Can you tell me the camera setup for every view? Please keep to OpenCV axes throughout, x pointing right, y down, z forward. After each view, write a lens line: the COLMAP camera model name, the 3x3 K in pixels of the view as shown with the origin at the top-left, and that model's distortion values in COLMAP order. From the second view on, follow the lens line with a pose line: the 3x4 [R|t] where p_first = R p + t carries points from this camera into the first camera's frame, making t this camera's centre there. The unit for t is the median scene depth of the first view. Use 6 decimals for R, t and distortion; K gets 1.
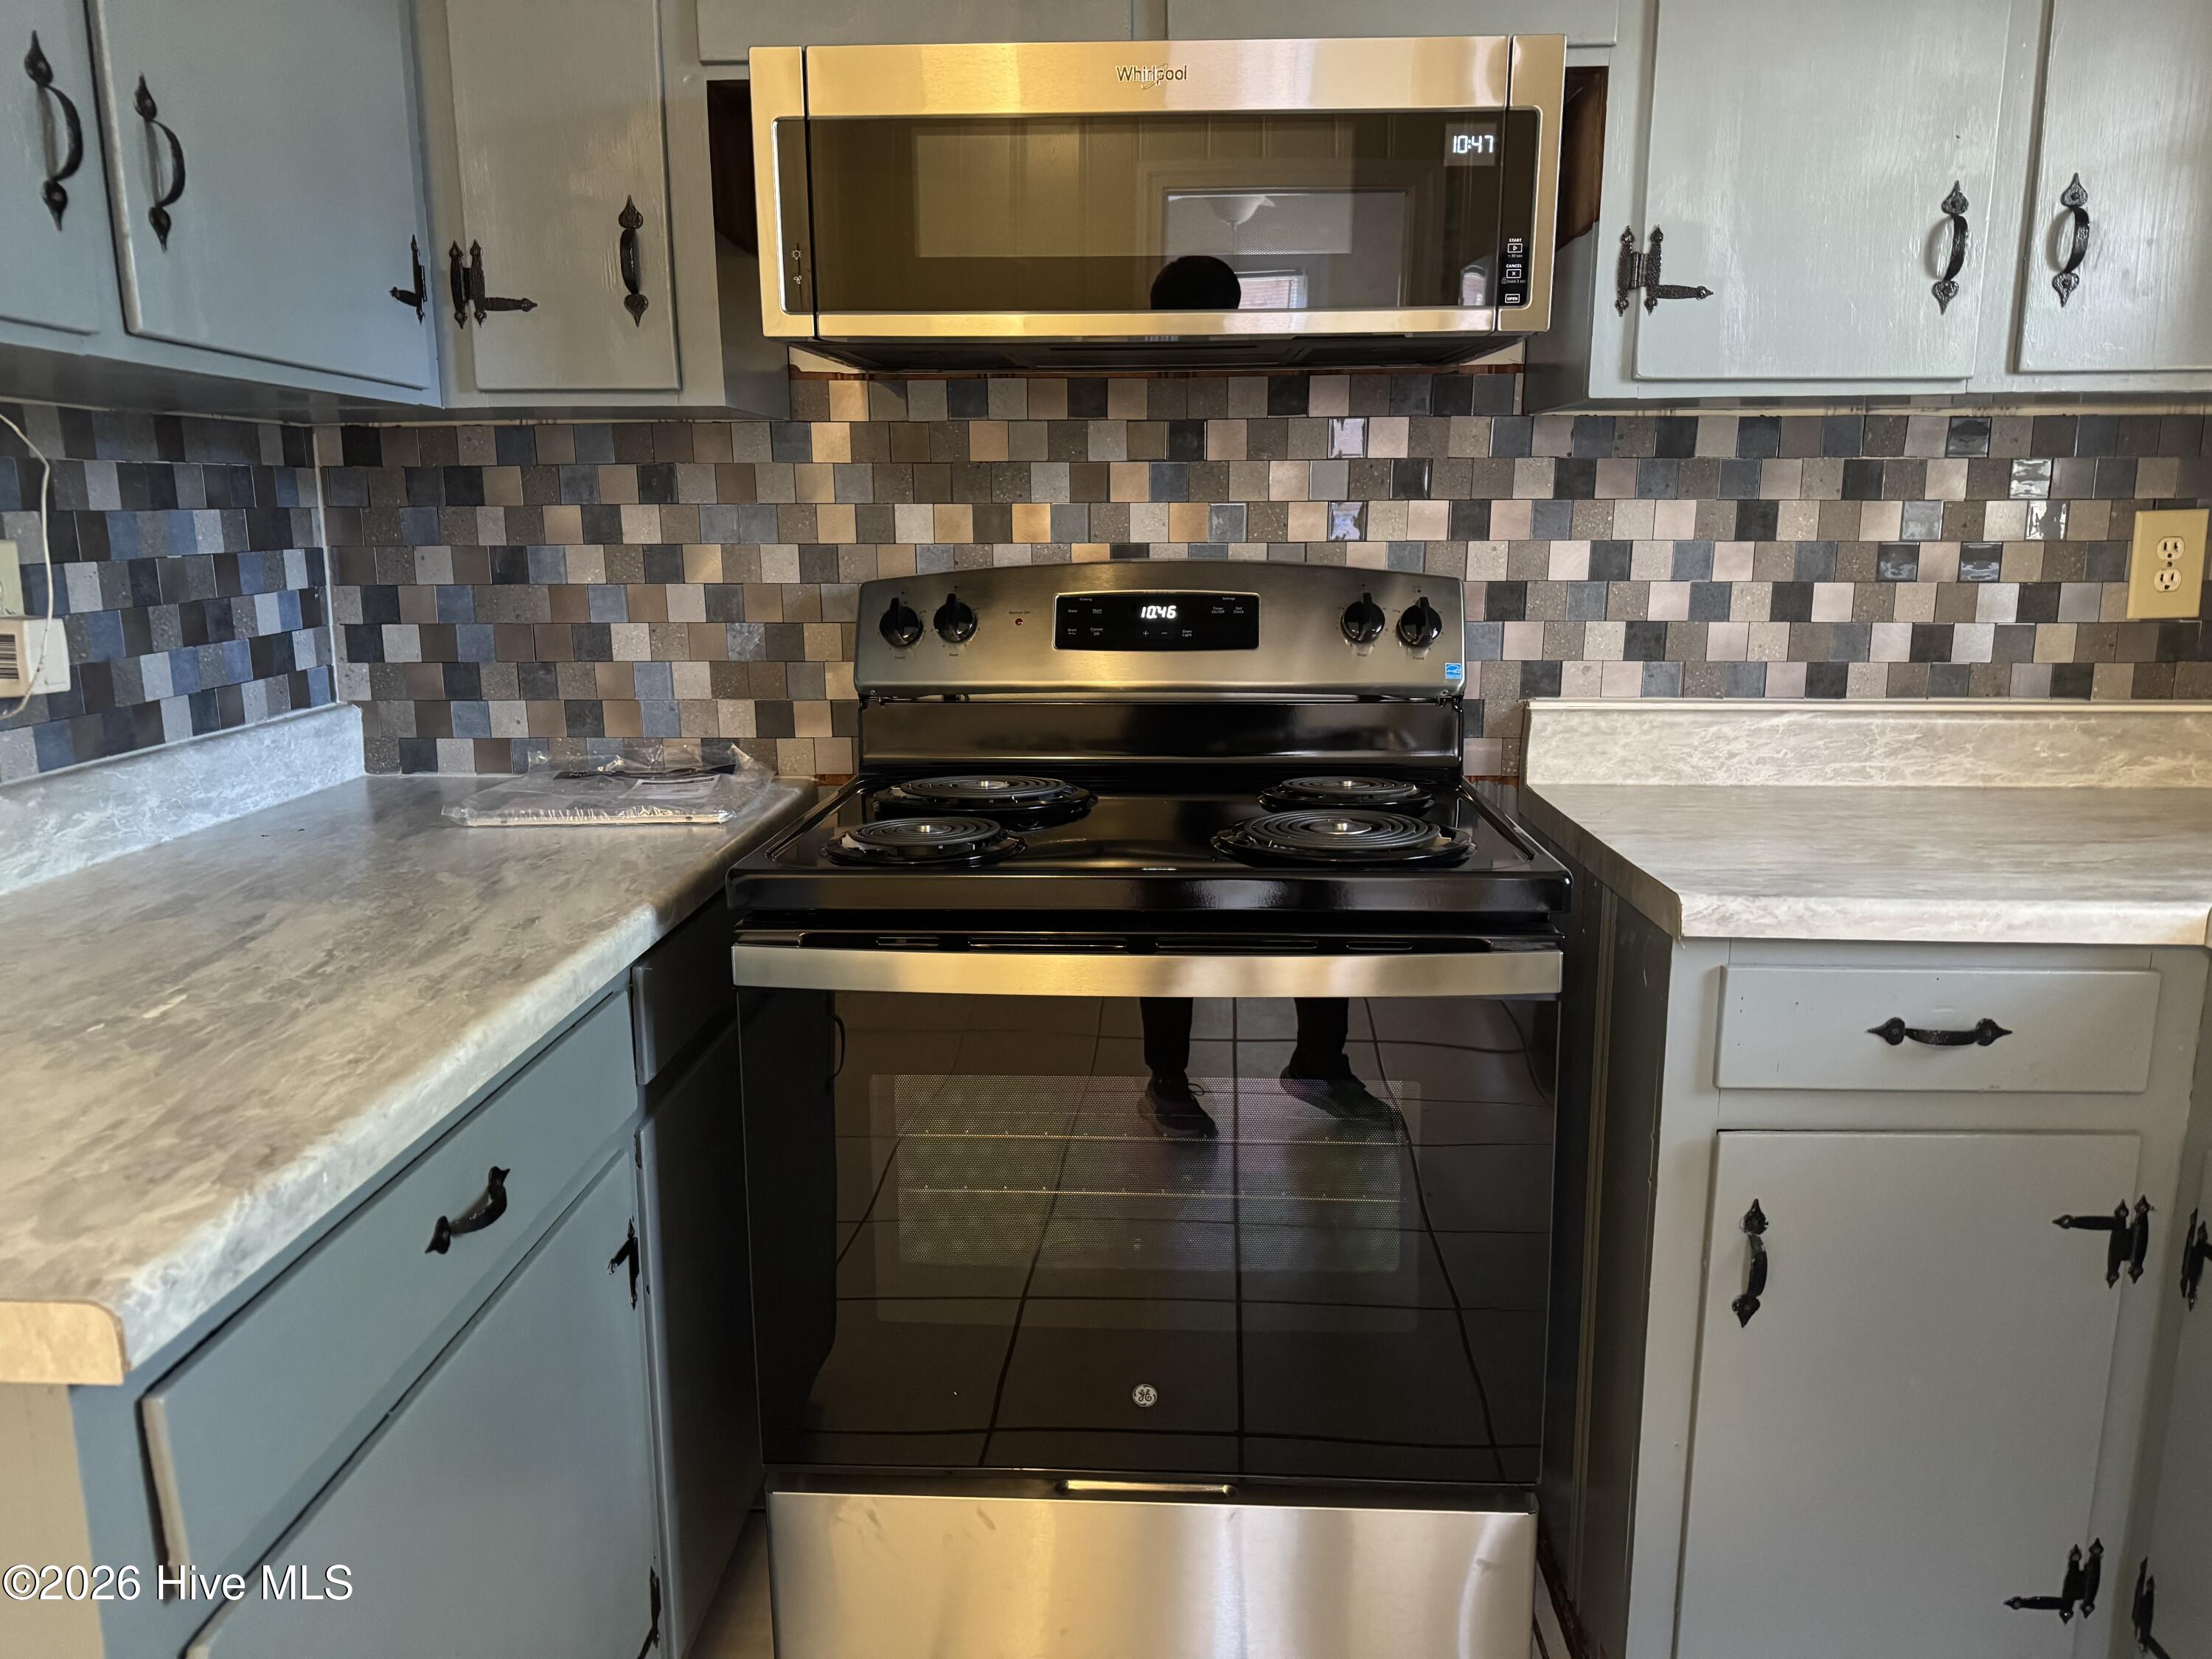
lens RADIAL K [[1558.8, 0, 1102.5], [0, 1558.8, 832.6], [0, 0, 1]] dist [0.046571, -0.059943]
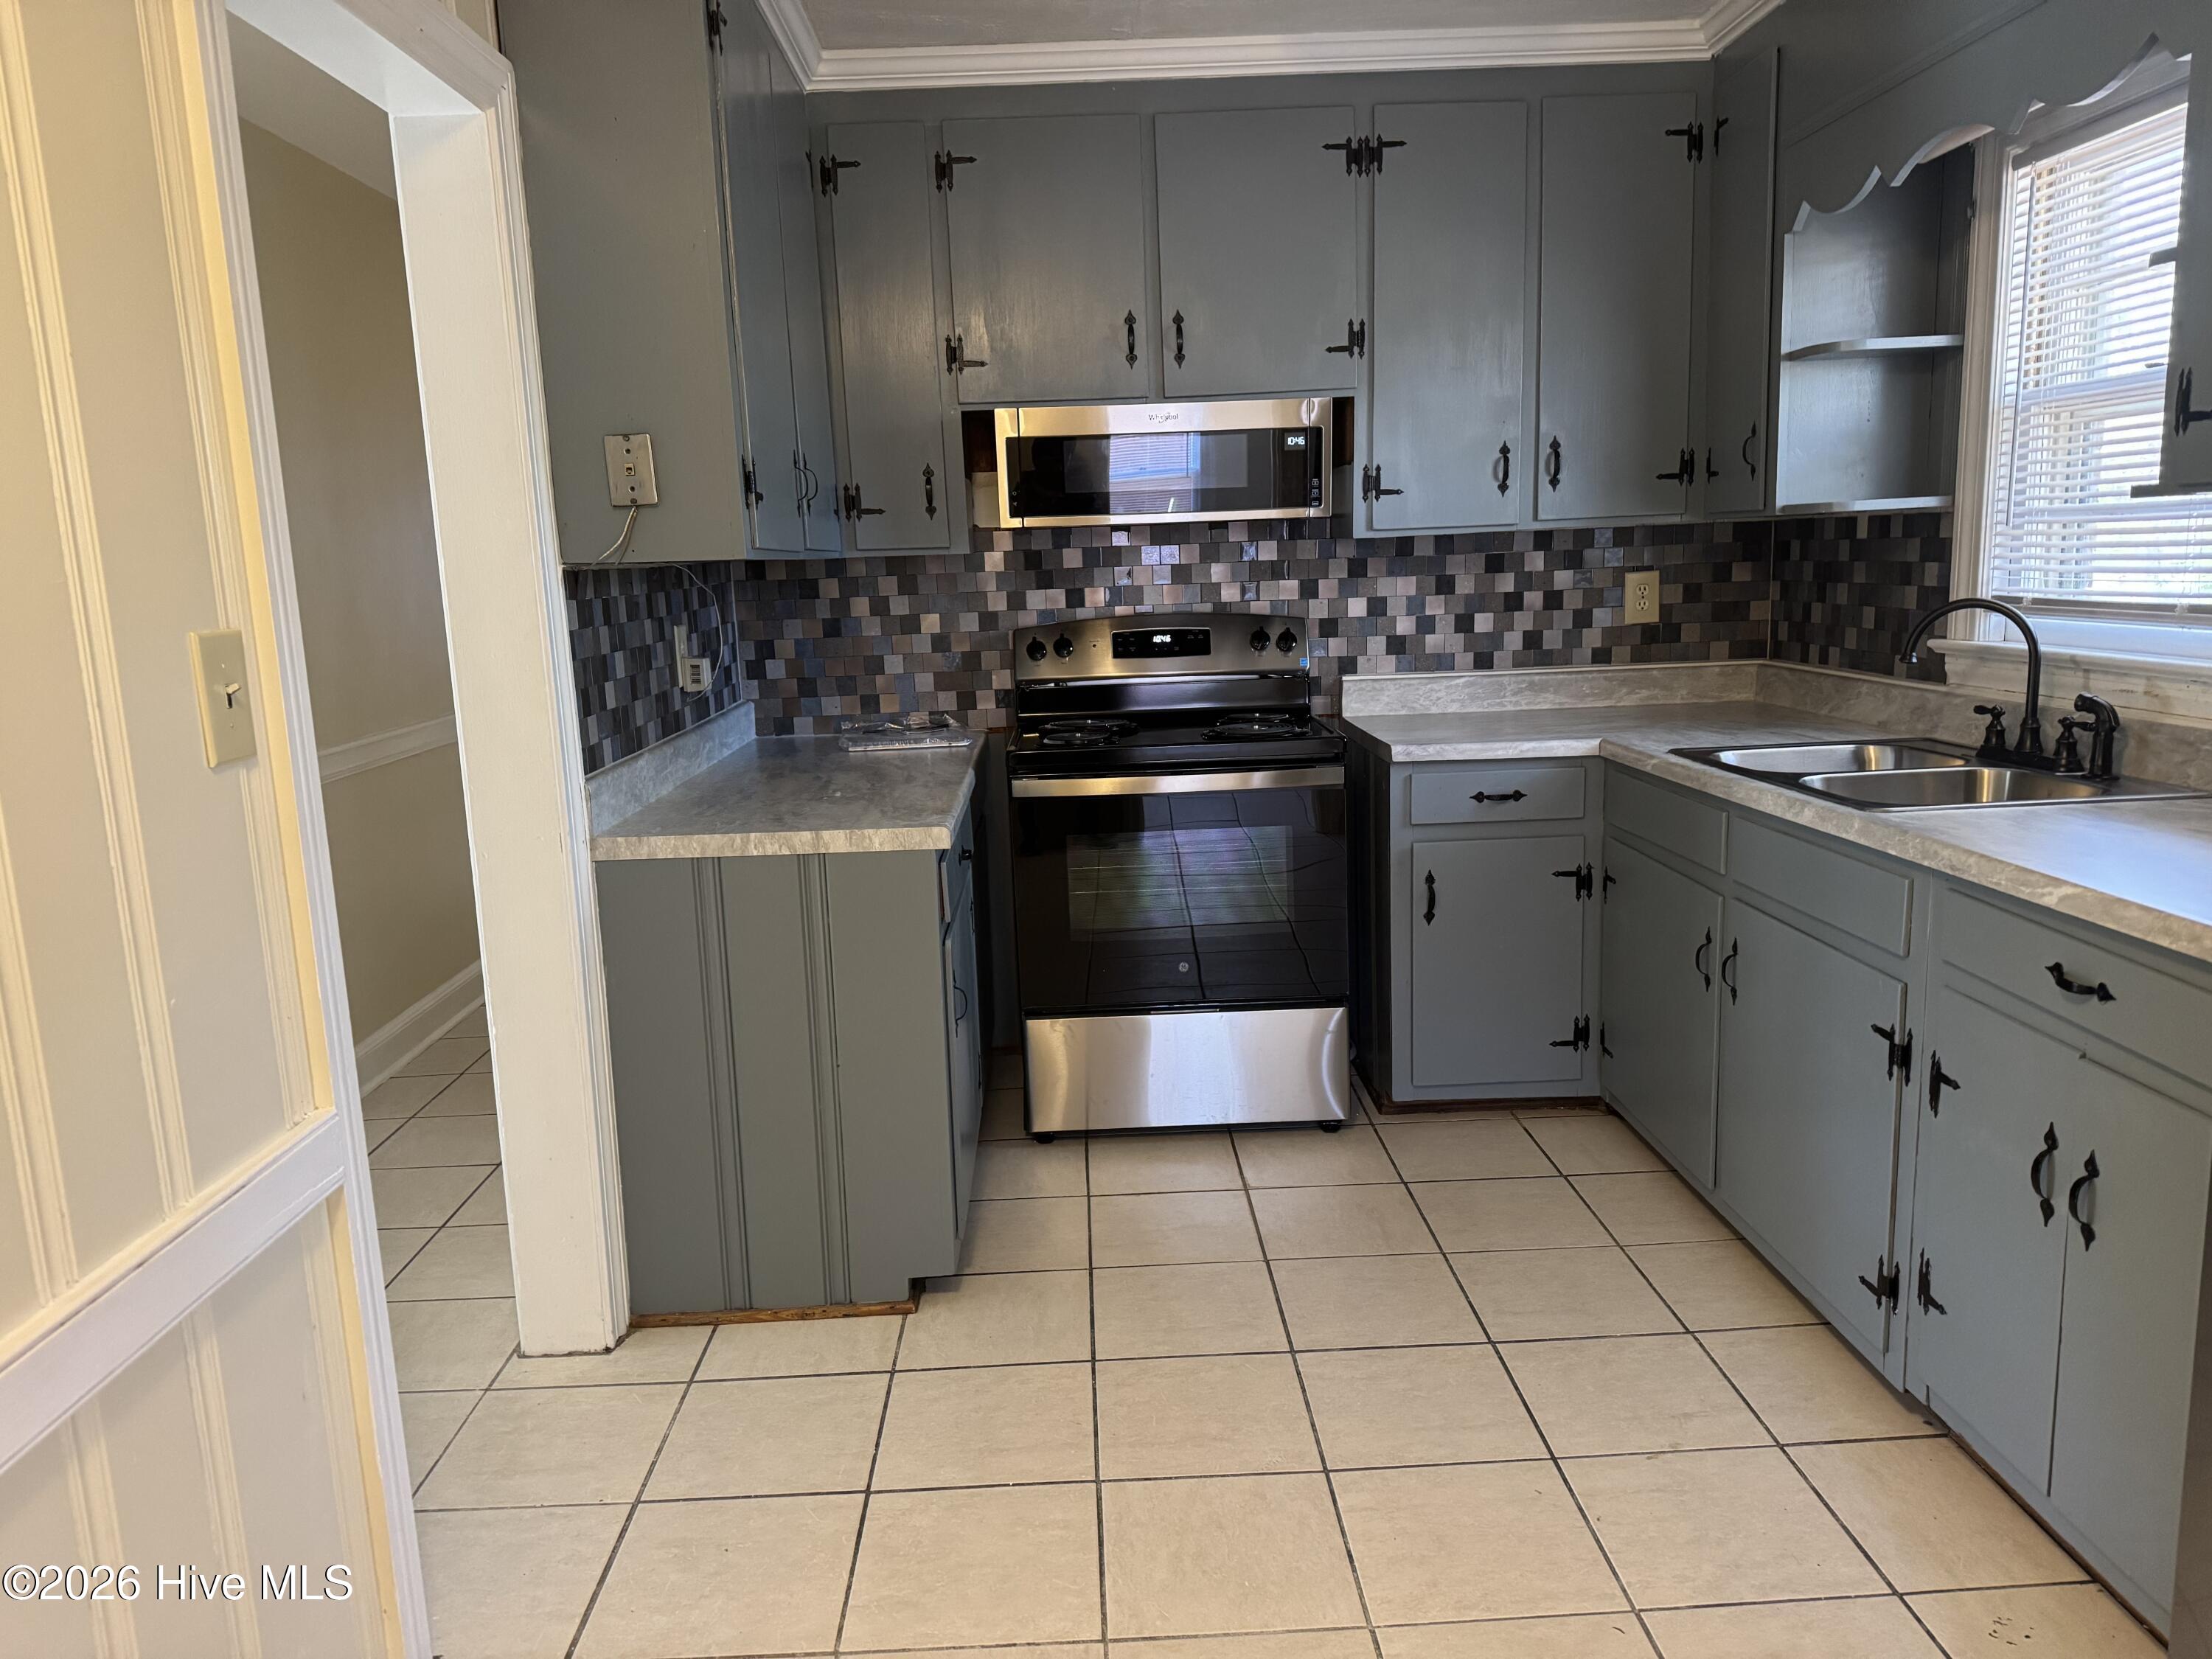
lens RADIAL K [[1558.8, 0, 1098.6], [0, 1558.8, 838.4], [0, 0, 1]] dist [0.046571, -0.059943]
pose [[0.997228, -0.044723, 0.059470, -0.178343], [0.045620, 0.998863, -0.013807, 0.144315], [-0.058785, 0.016482, 0.998135, -1.031152]]
